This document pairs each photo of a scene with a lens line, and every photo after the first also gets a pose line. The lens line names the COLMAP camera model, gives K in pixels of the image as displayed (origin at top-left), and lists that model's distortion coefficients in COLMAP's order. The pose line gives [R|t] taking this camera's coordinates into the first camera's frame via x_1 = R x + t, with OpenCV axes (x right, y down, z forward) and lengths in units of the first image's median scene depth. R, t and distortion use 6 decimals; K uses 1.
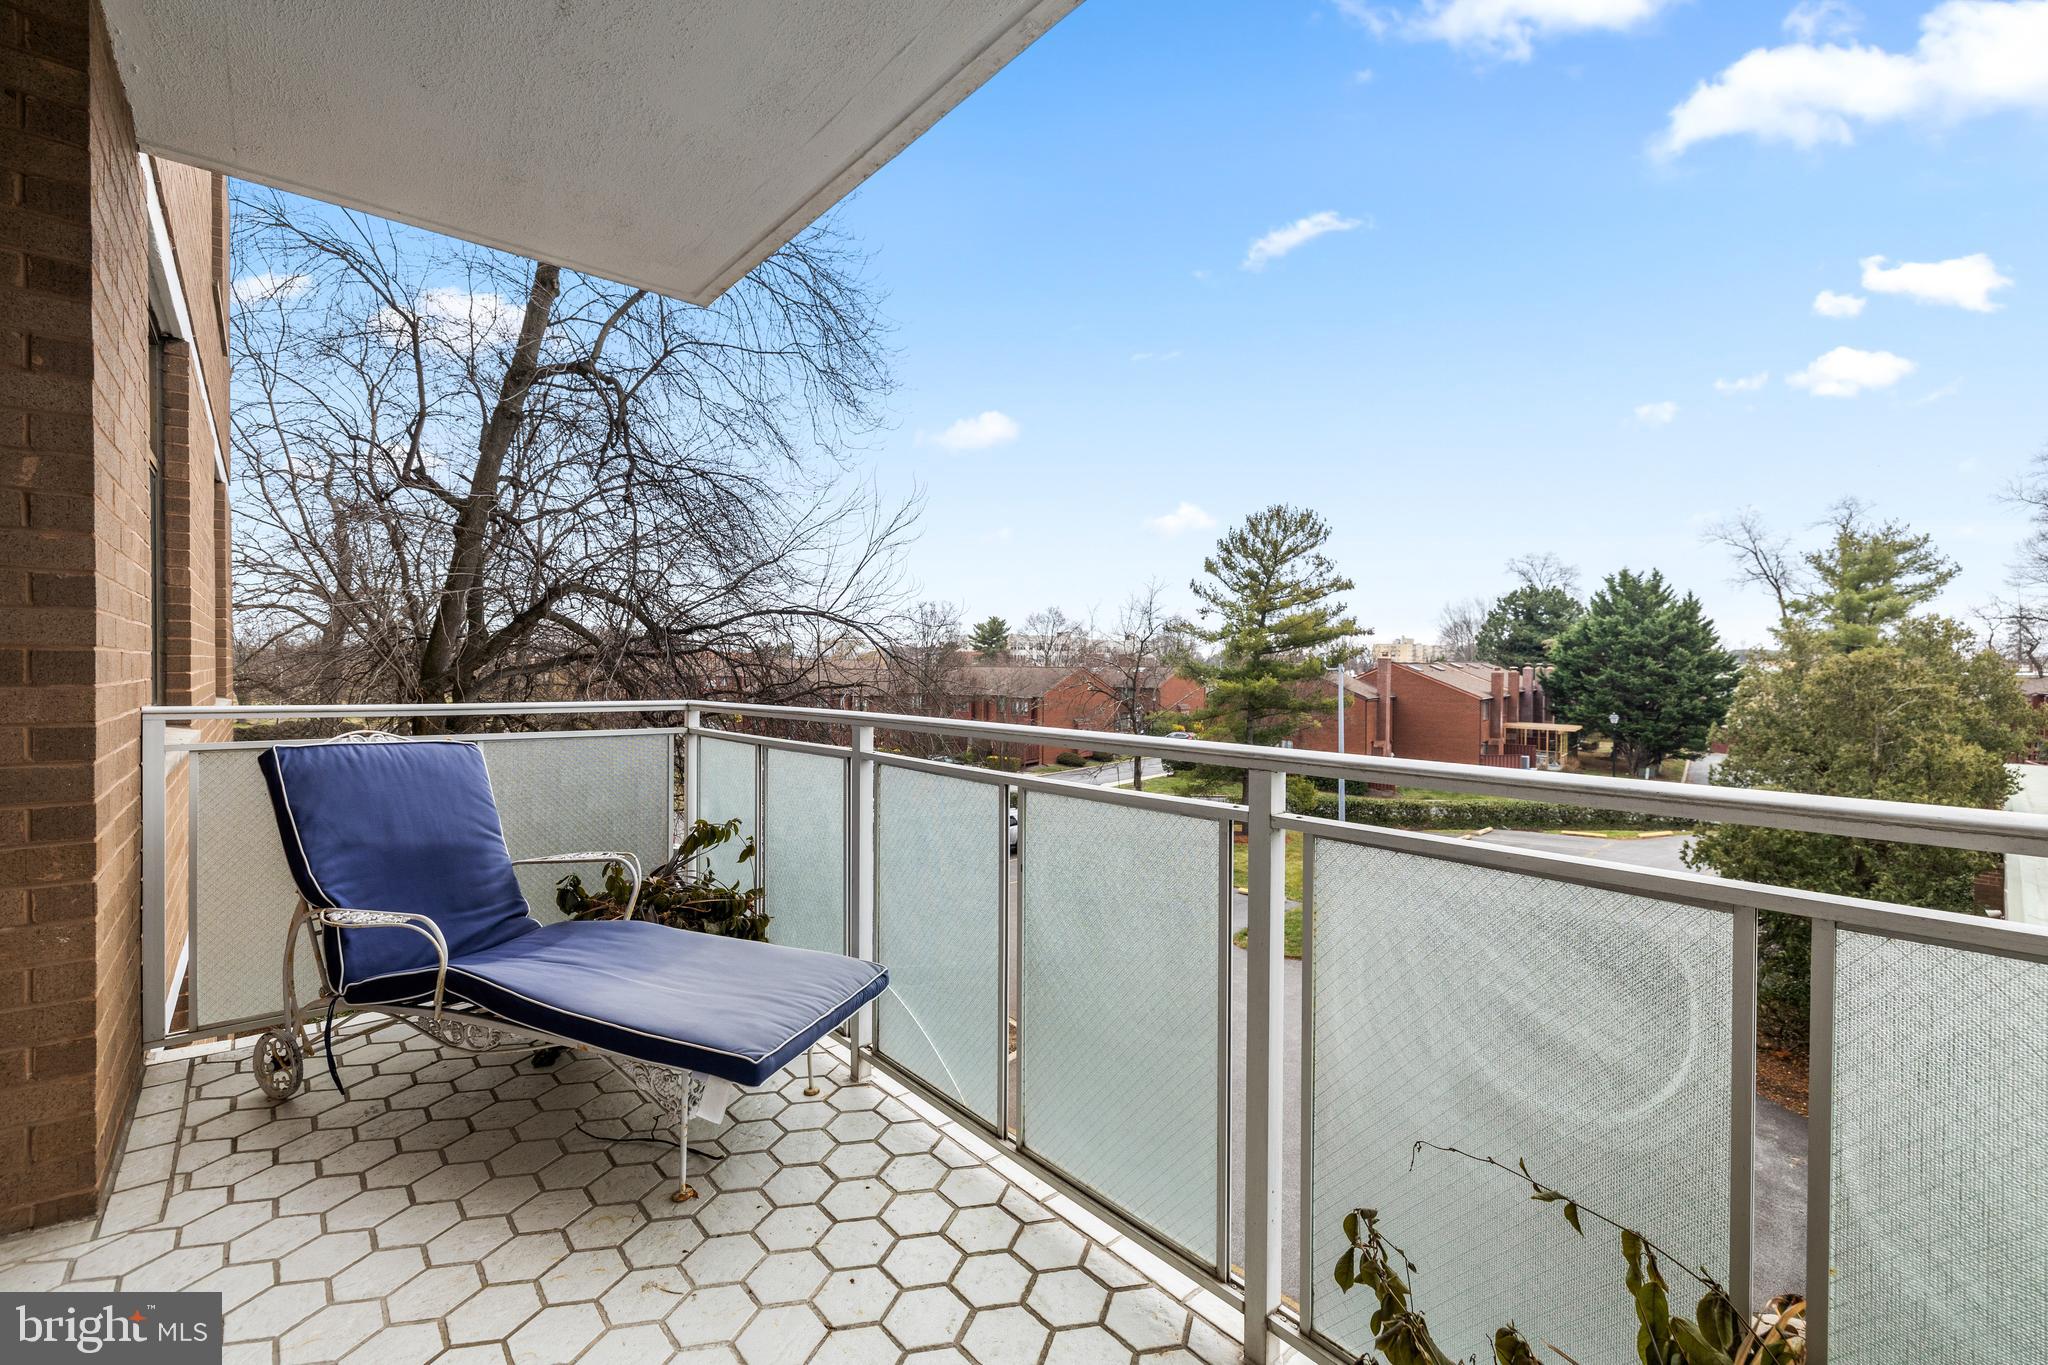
lens RADIAL K [[869.4, 0, 1016.6], [0, 869.4, 669.5], [0, 0, 1]] dist [0.005092, -0.000768]
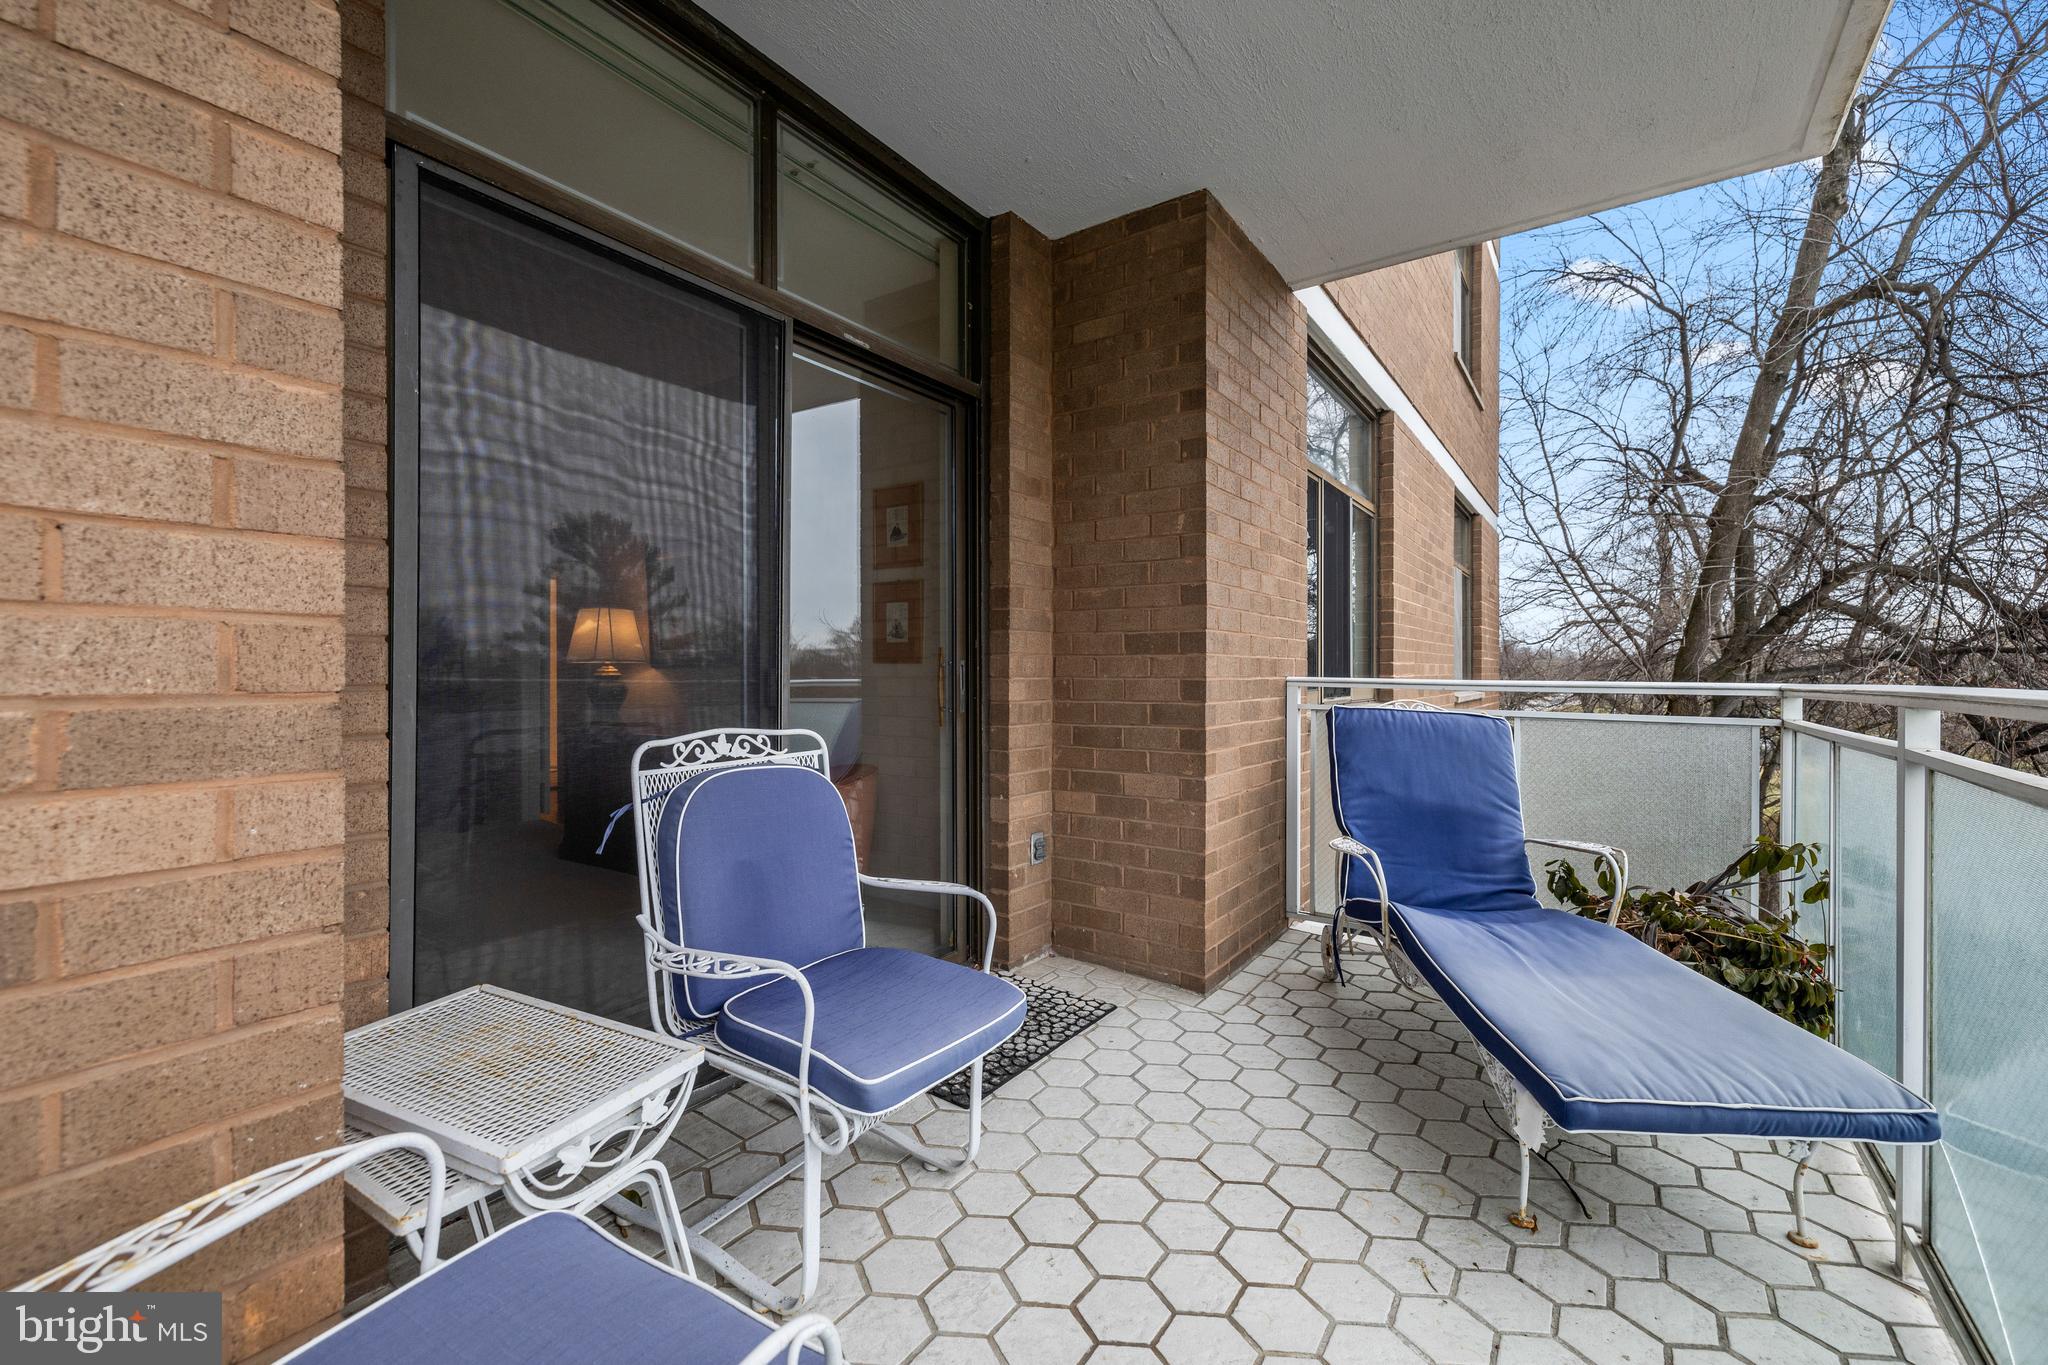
lens RADIAL K [[869.4, 0, 1032.9], [0, 869.4, 670.2], [0, 0, 1]] dist [0.005092, -0.000768]
pose [[0.245130, -0.007887, -0.969458, 0.117515], [-0.006831, 0.999928, -0.009862, 0.020555], [0.969466, 0.009040, 0.245058, 0.101710]]
